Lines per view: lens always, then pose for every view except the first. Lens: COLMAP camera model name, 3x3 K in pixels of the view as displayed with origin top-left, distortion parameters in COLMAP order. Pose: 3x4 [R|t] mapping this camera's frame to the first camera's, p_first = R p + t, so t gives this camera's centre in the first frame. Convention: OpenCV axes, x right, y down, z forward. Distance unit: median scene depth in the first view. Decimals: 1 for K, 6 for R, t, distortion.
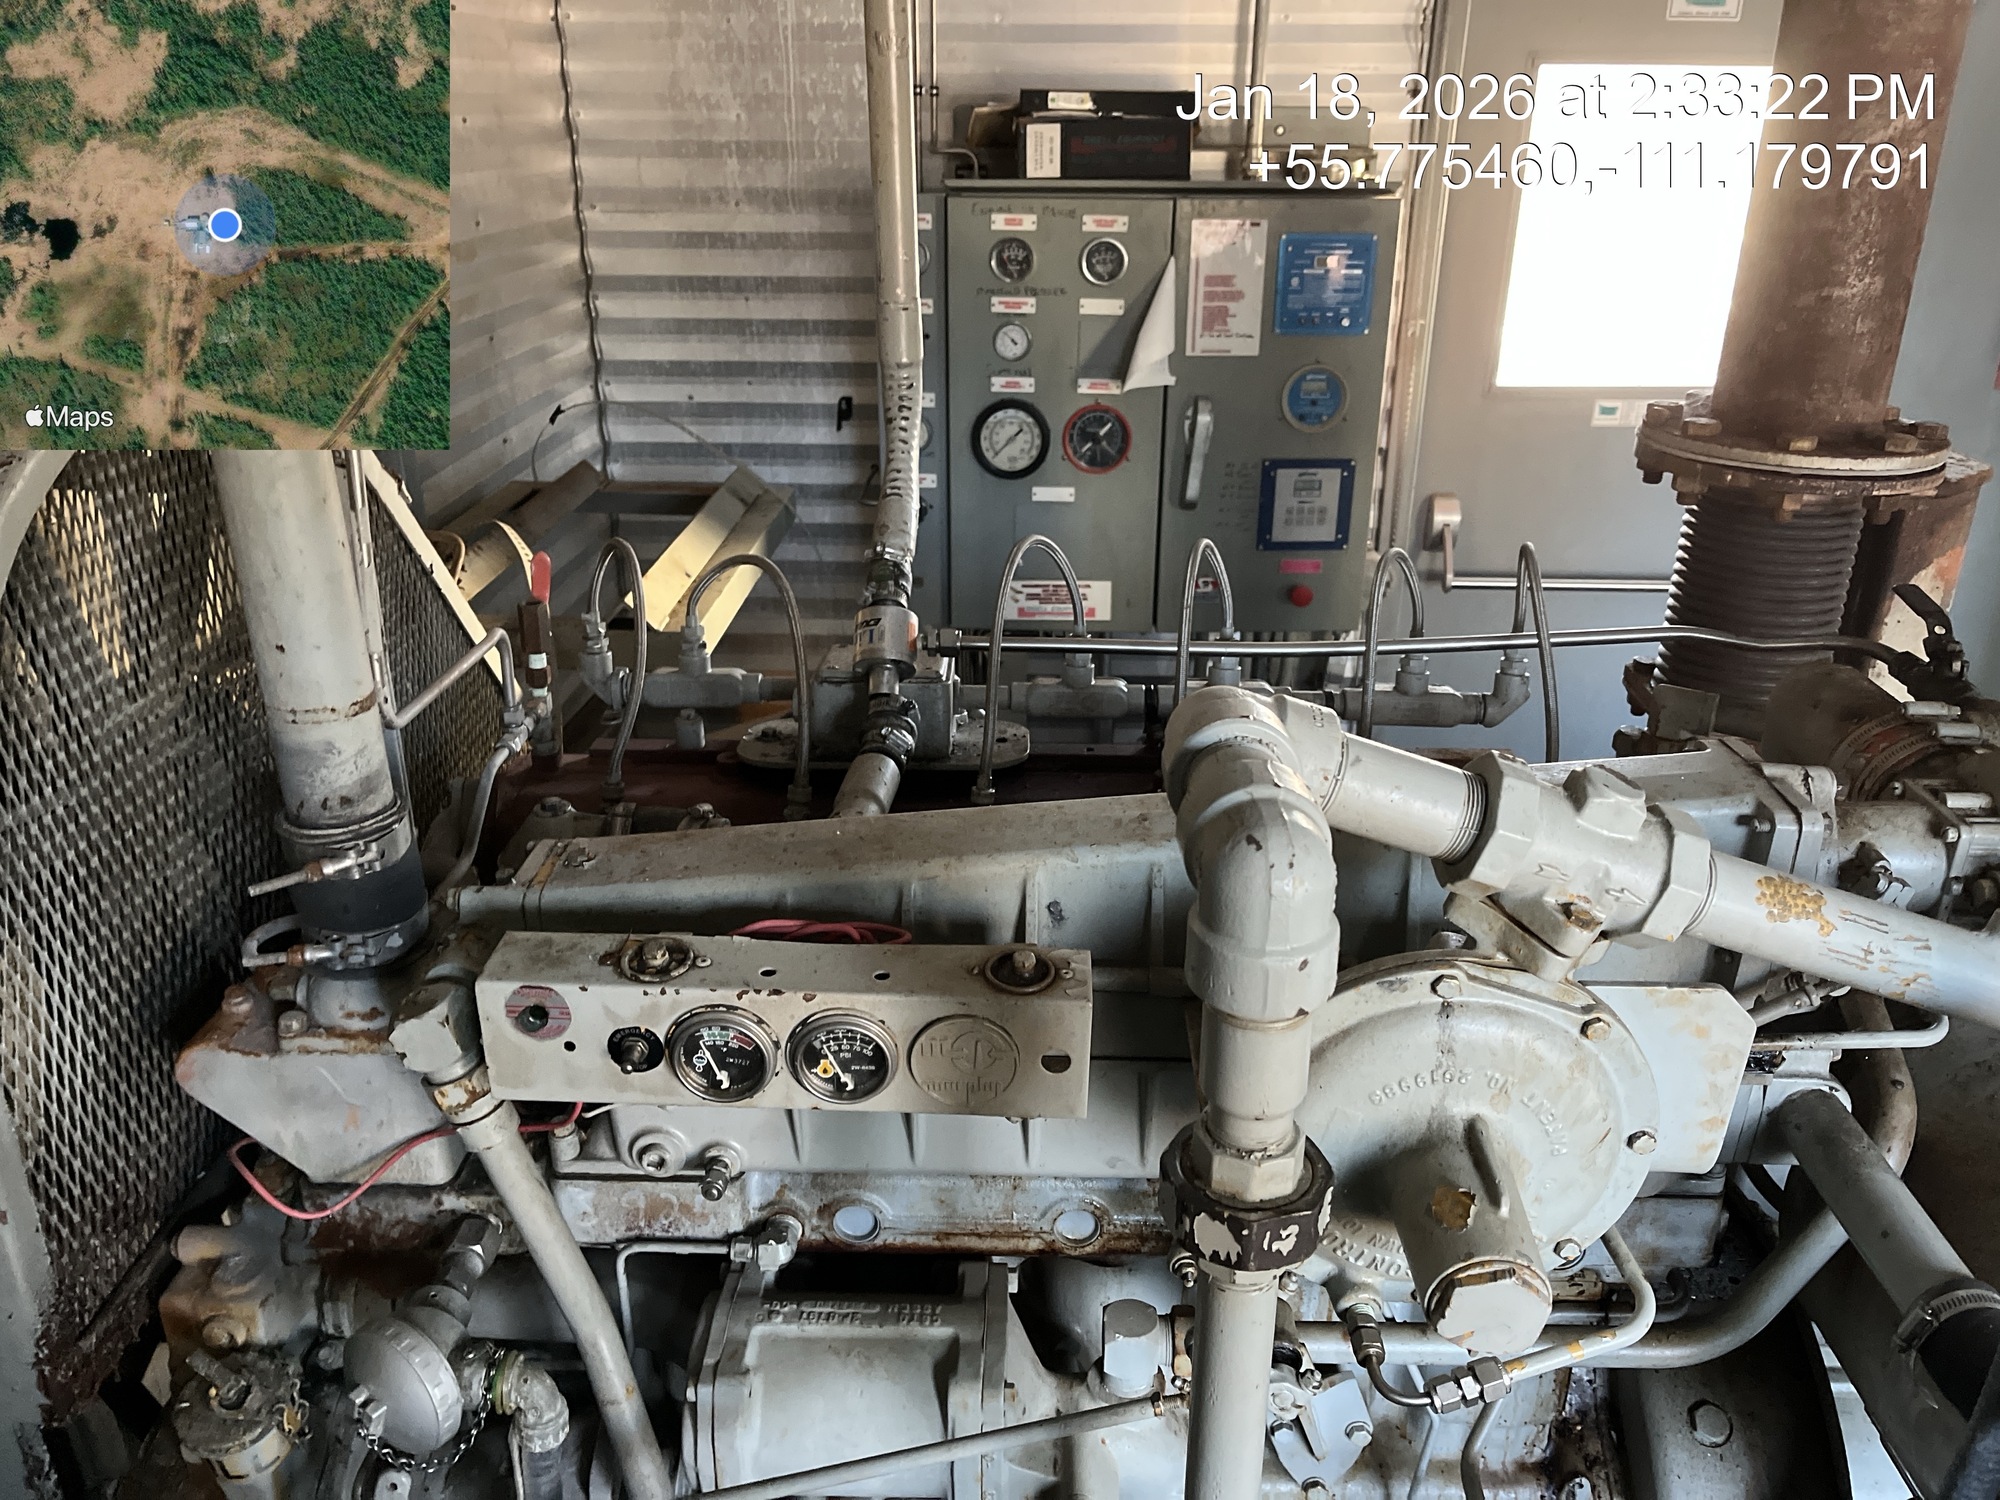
lens RADIAL K [[1513.7, 0, 1015.2], [0, 1513.7, 758.7], [0, 0, 1]] dist [0.056828, -0.079102]
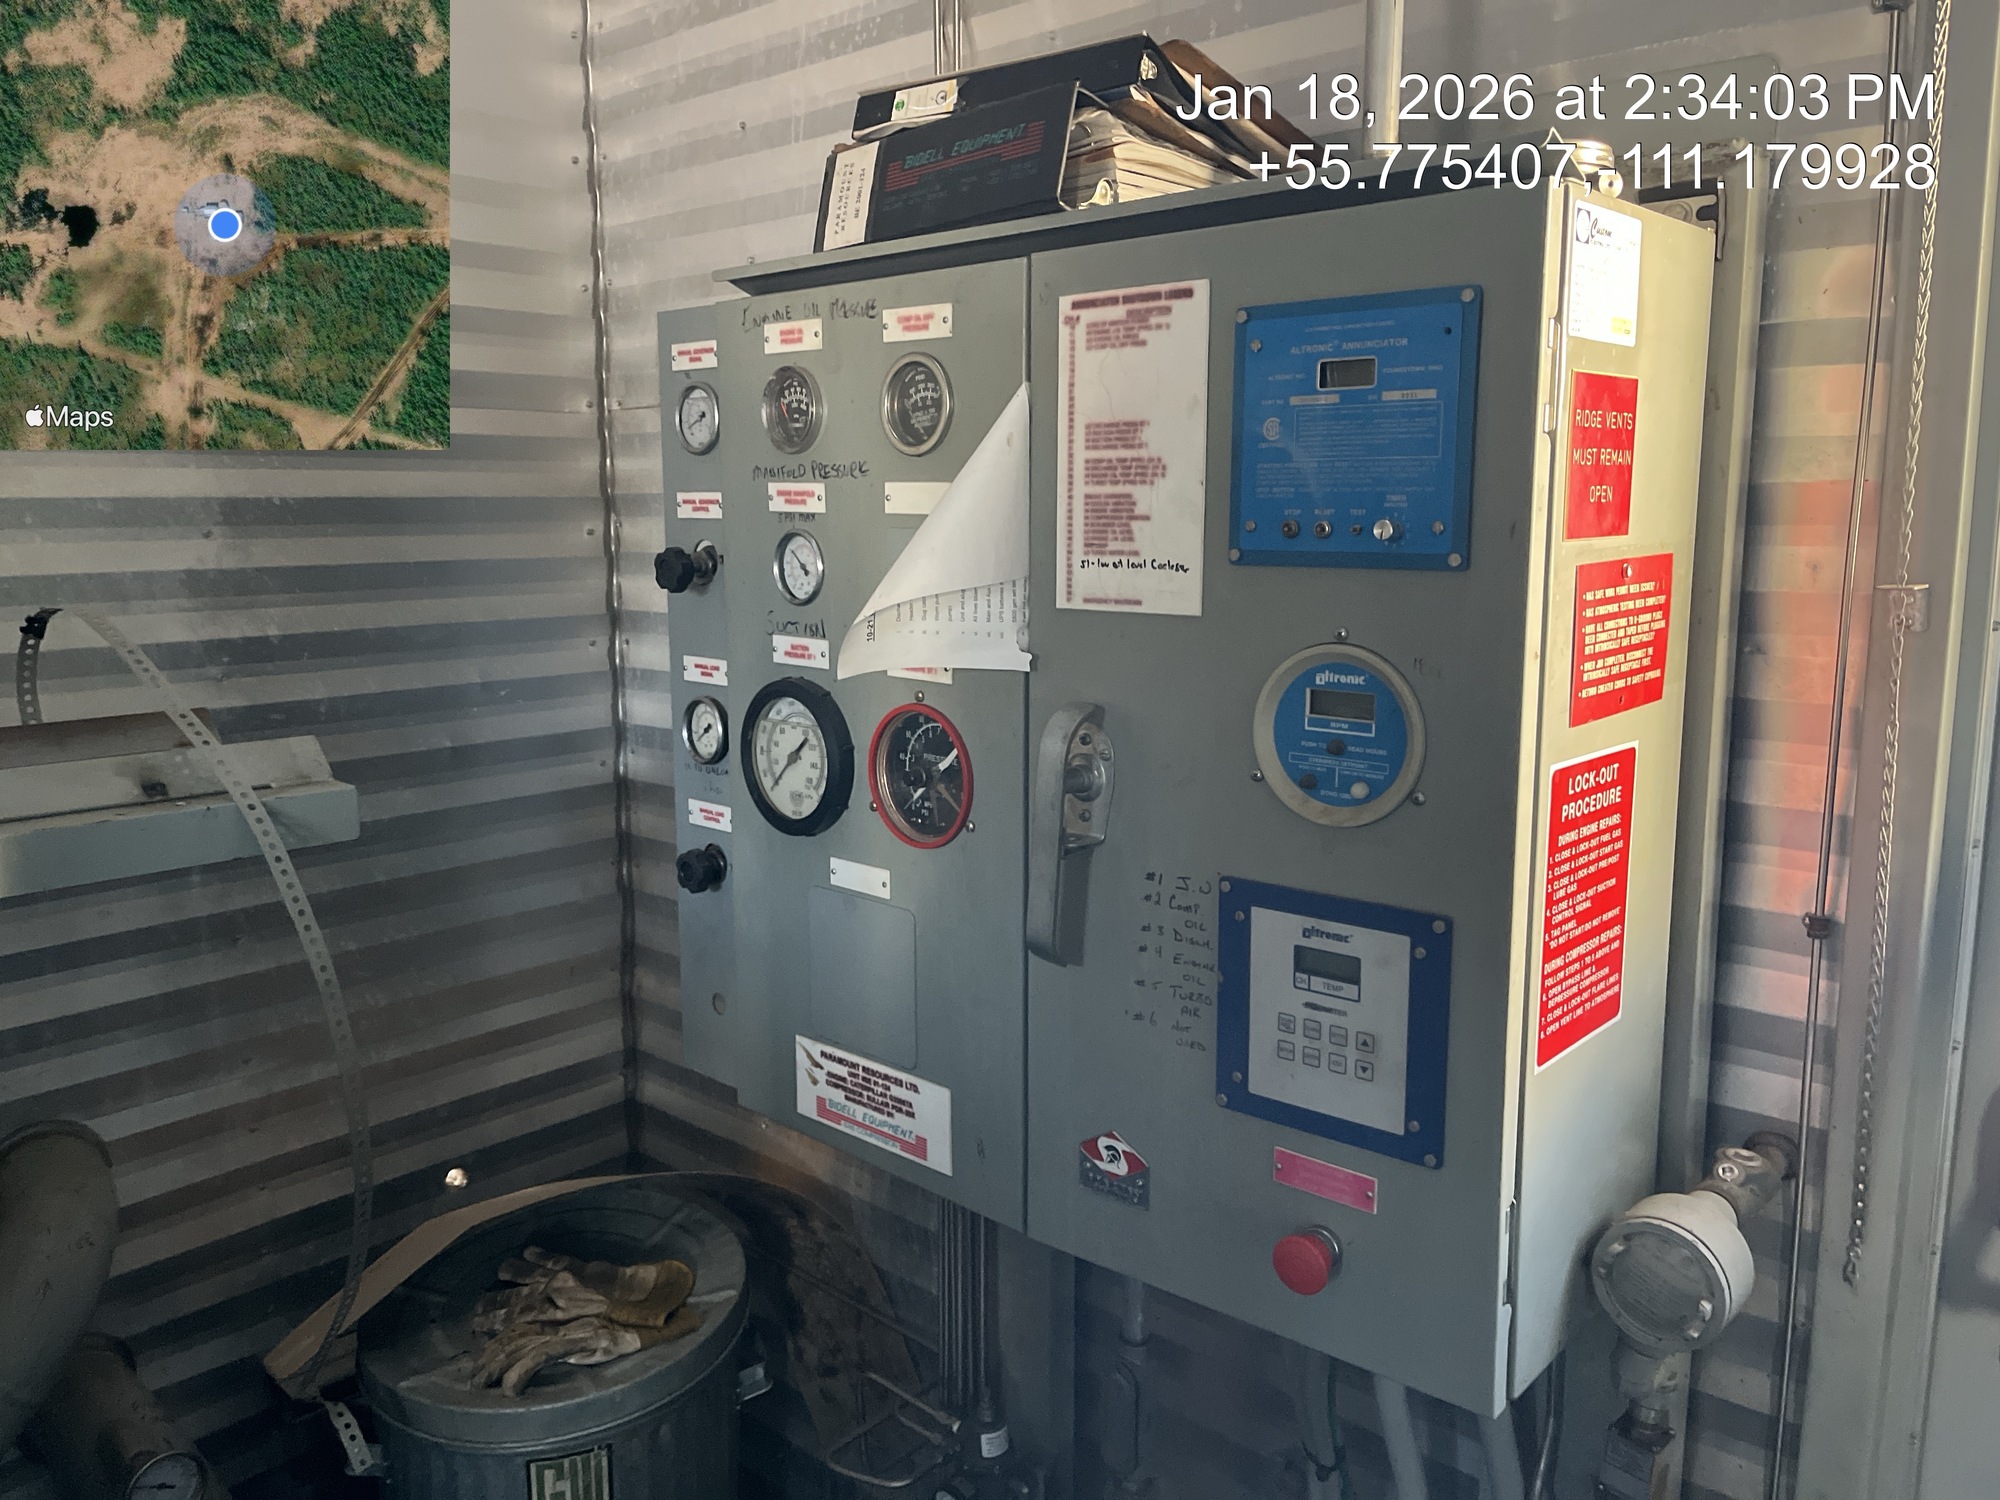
lens RADIAL K [[1512.0, 0, 971.1], [0, 1512.0, 743.2], [0, 0, 1]] dist [0.133227, -0.211930]
pose [[0.743558, 0.098186, -0.661423, 0.392460], [-0.257381, 0.954974, -0.147580, -0.164969], [0.617151, 0.279973, 0.735350, 0.704876]]
